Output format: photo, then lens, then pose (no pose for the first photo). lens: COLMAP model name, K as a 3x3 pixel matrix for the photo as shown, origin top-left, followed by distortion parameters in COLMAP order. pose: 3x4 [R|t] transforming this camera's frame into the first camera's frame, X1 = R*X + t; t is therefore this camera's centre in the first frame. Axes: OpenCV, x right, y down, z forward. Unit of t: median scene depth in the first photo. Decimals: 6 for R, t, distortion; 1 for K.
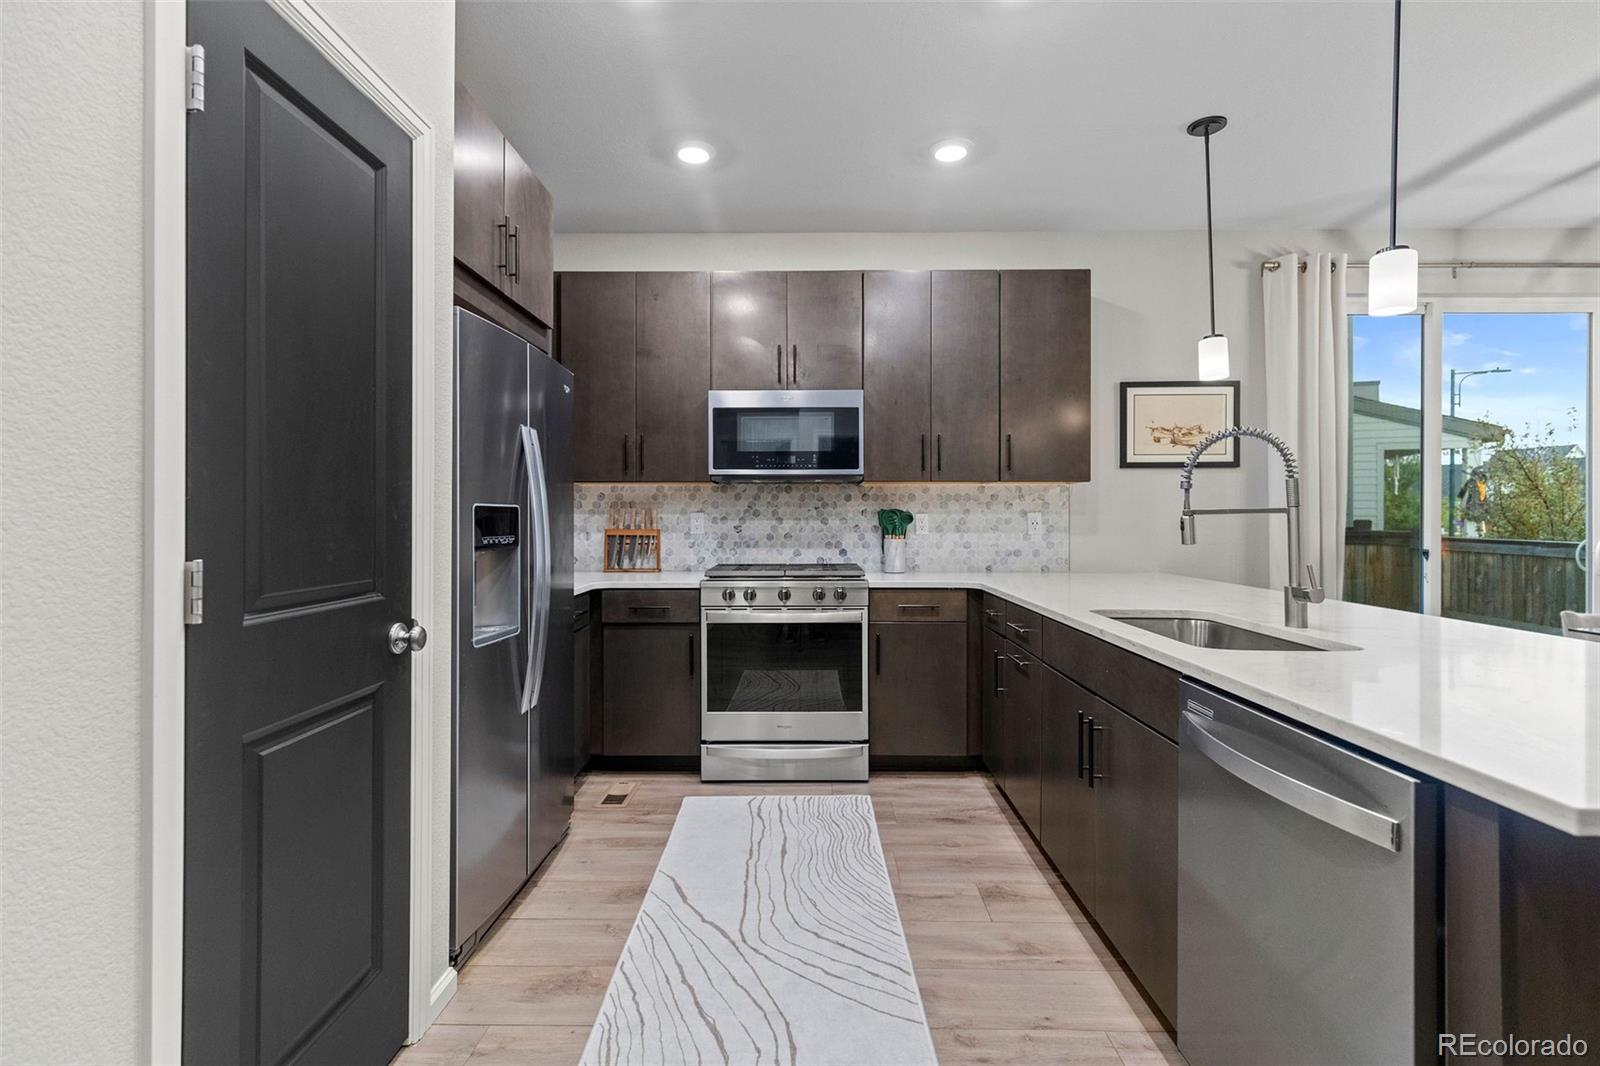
lens RADIAL K [[718.1, 0, 799.0], [0, 718.1, 525.6], [0, 0, 1]] dist [0.009199, -0.001275]
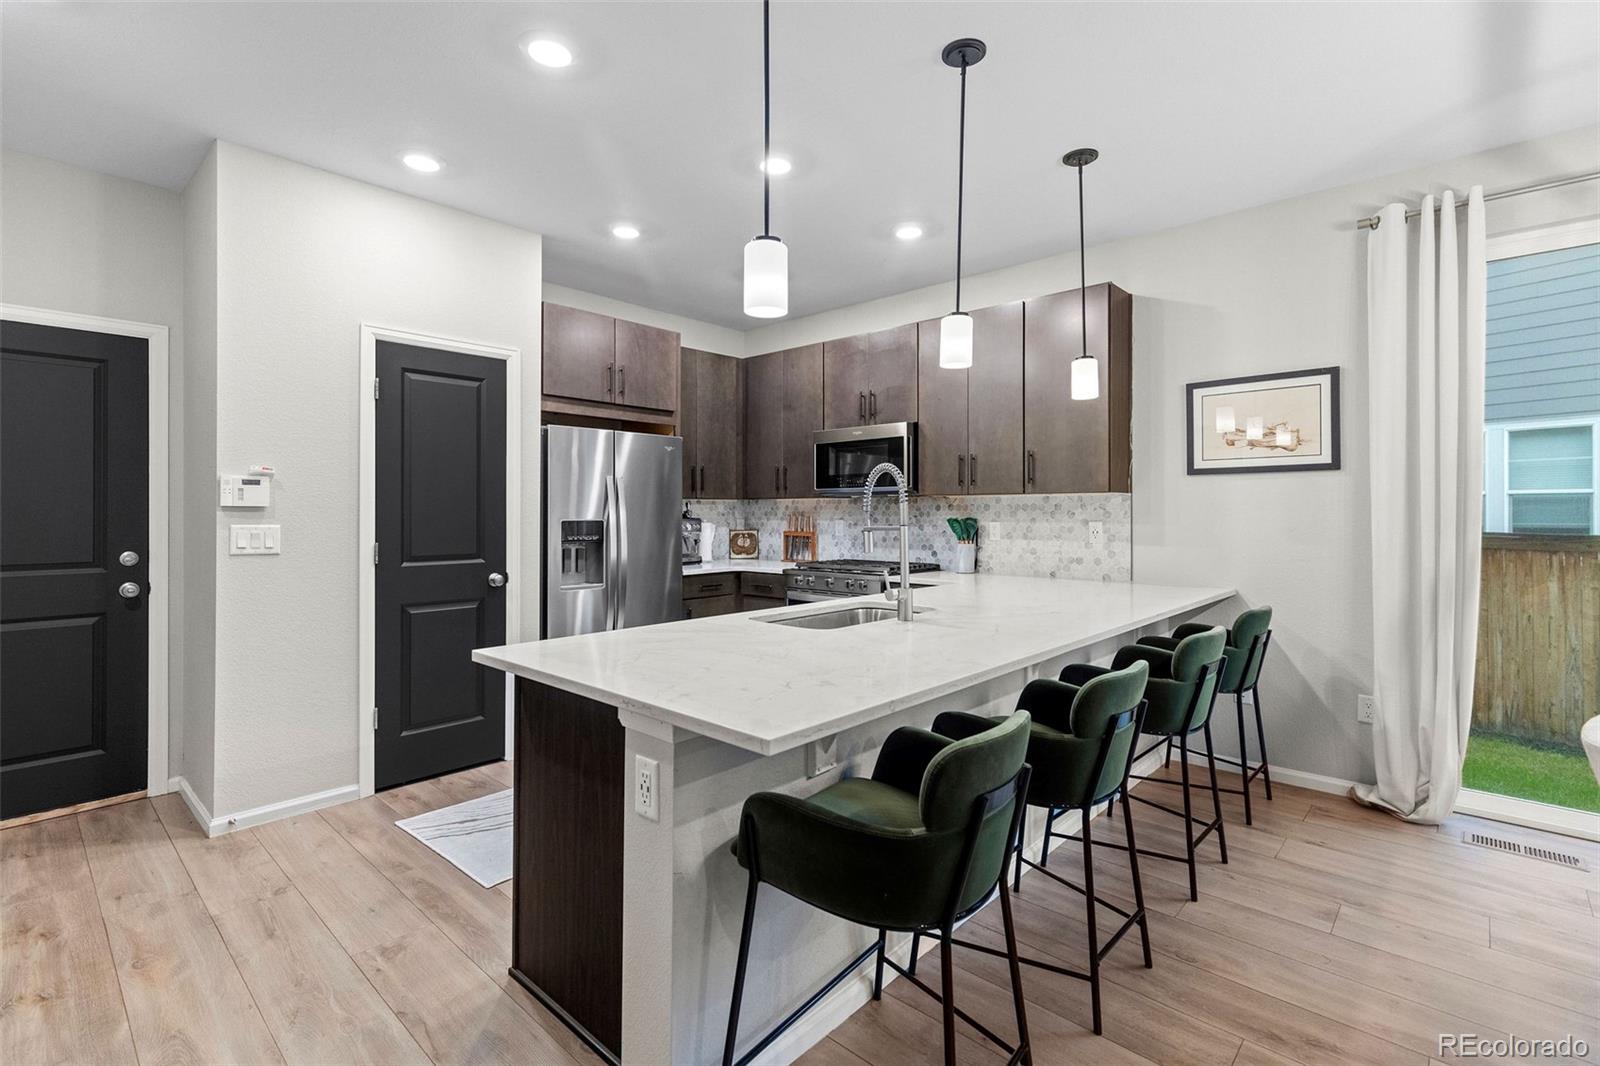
lens RADIAL K [[718.1, 0, 805.5], [0, 718.1, 518.8], [0, 0, 1]] dist [0.009199, -0.001275]
pose [[0.750659, 0.005393, -0.660668, 0.691334], [-0.007742, 0.999970, -0.000633, -0.018344], [0.660644, 0.005590, 0.750678, -0.036194]]
